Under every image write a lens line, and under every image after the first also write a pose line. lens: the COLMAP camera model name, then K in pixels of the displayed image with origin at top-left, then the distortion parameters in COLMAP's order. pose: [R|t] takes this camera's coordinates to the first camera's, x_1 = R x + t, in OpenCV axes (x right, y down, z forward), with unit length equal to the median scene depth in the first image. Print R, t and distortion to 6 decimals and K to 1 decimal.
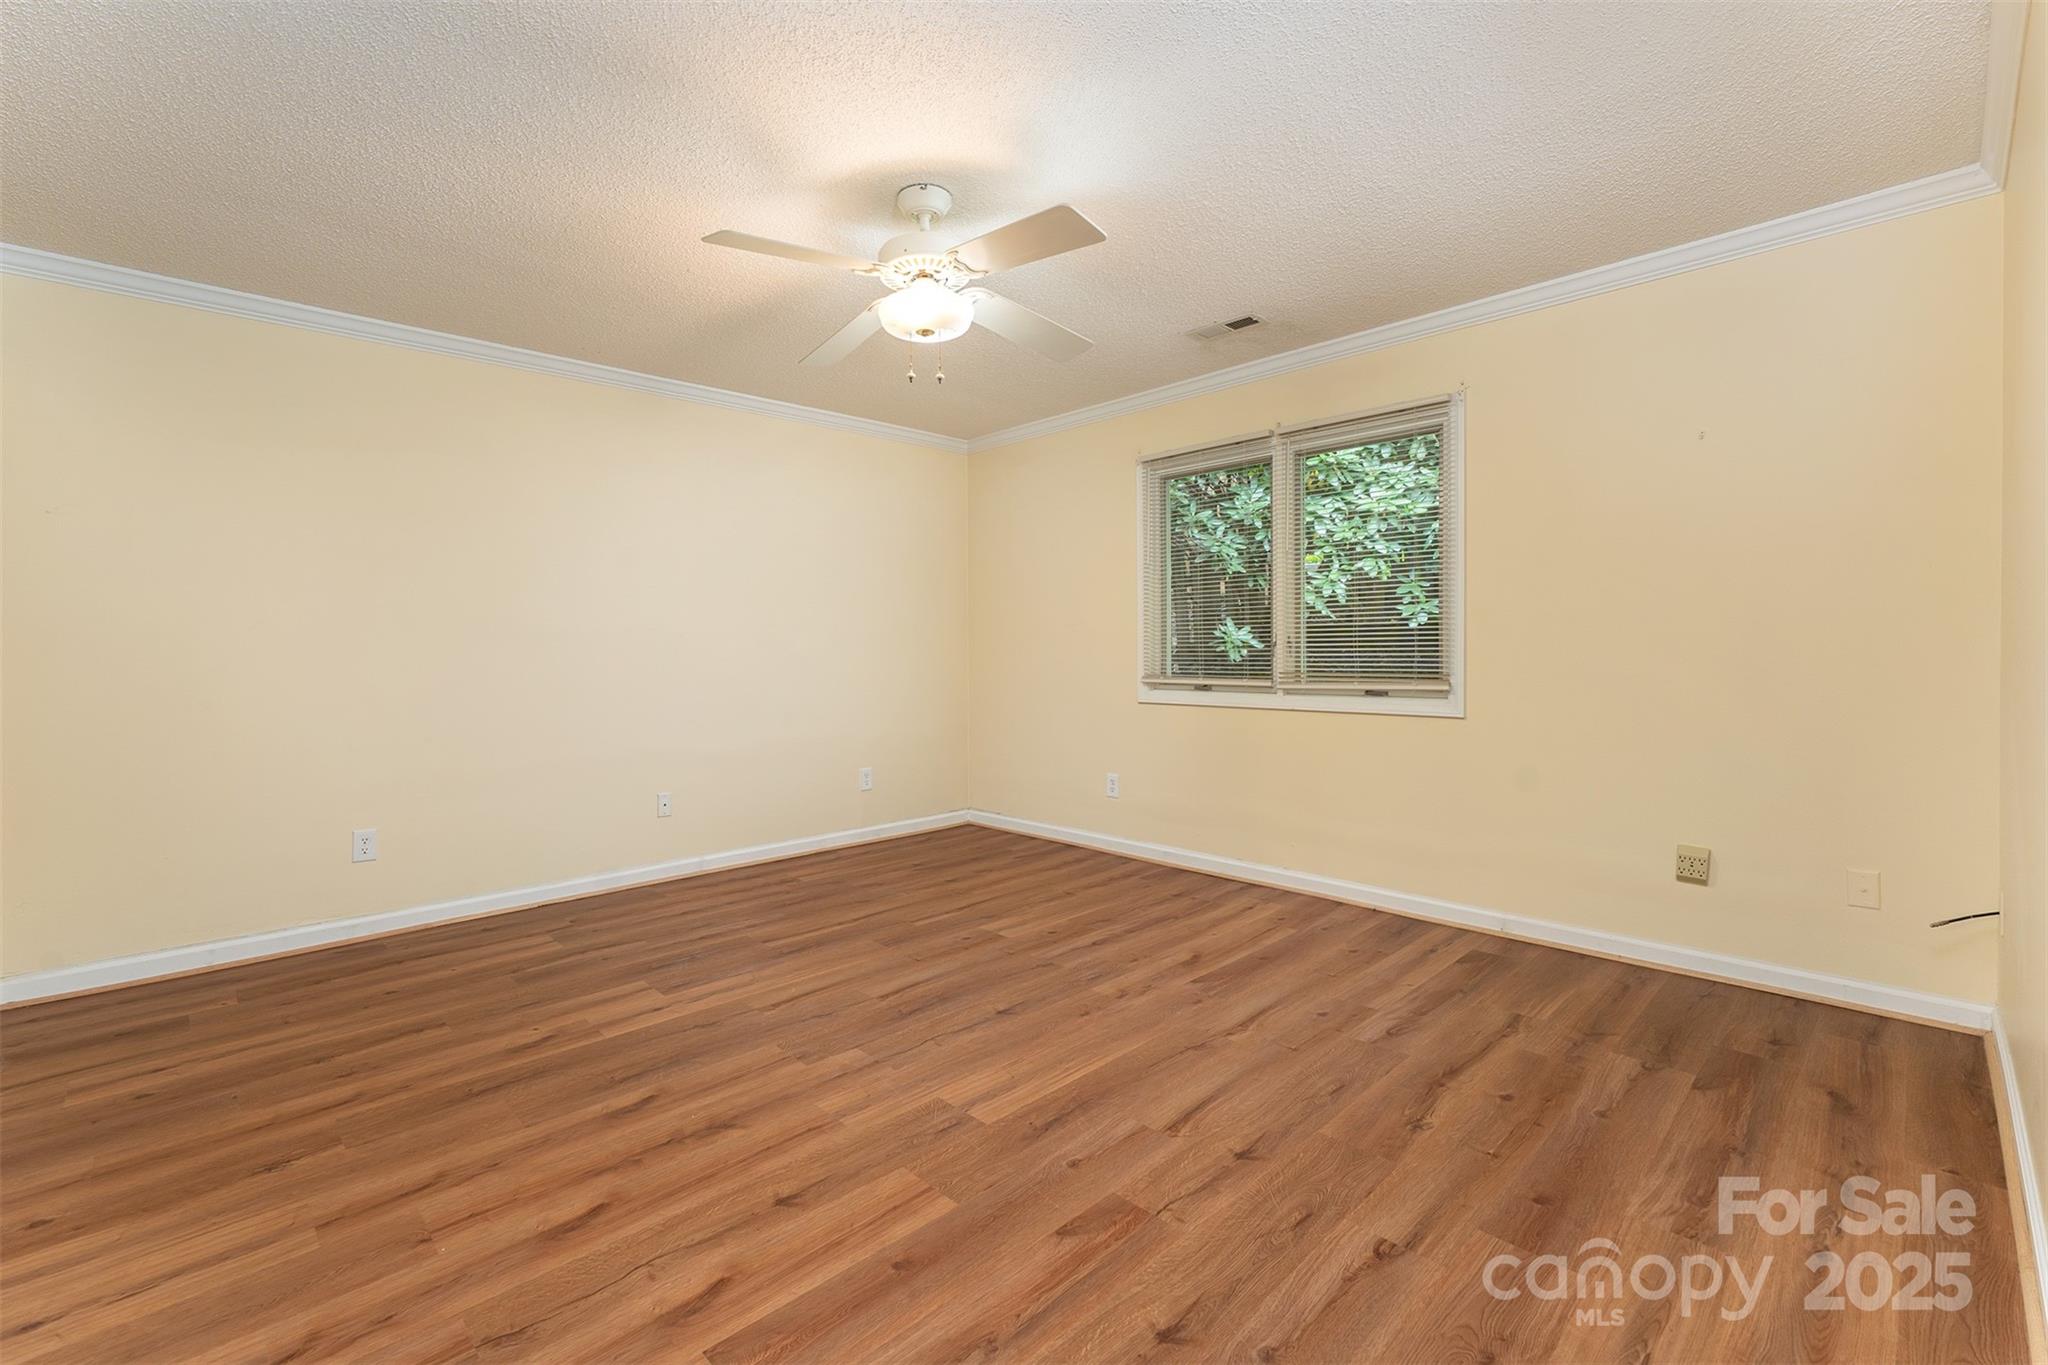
lens RADIAL K [[850.9, 0, 1024.0], [0, 850.9, 682.5], [0, 0, 1]] dist [0.000843, 0.000818]
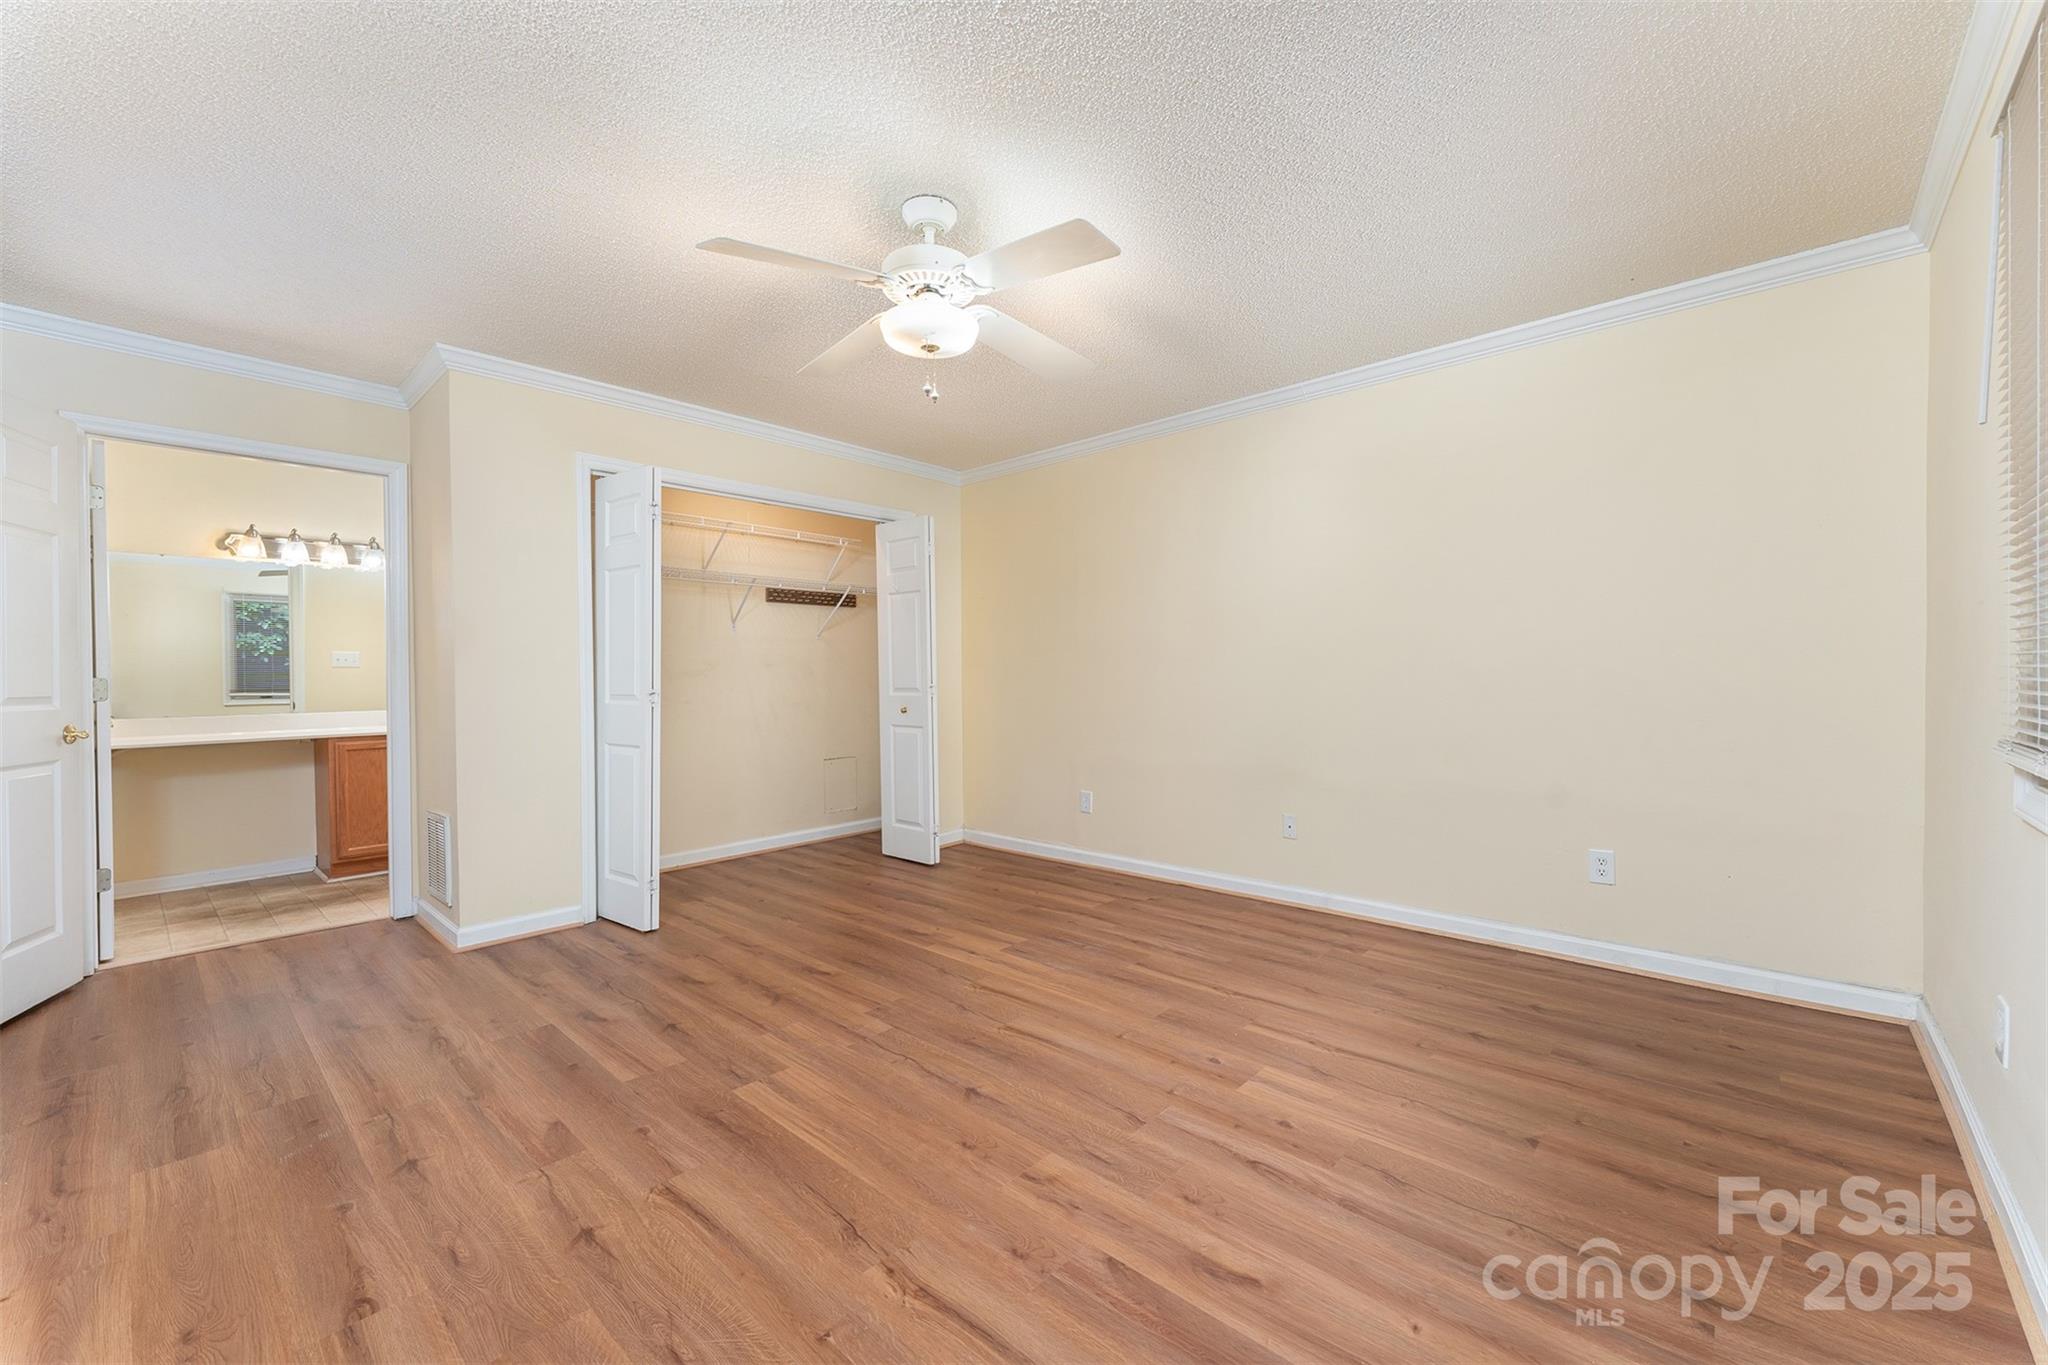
lens RADIAL K [[850.9, 0, 1024.0], [0, 850.9, 682.5], [0, 0, 1]] dist [0.000843, 0.000818]
pose [[0.045666, 0.019555, -0.998765, 0.834384], [-0.032693, 0.999302, 0.018071, -0.046592], [0.998422, 0.031827, 0.046274, 0.997409]]
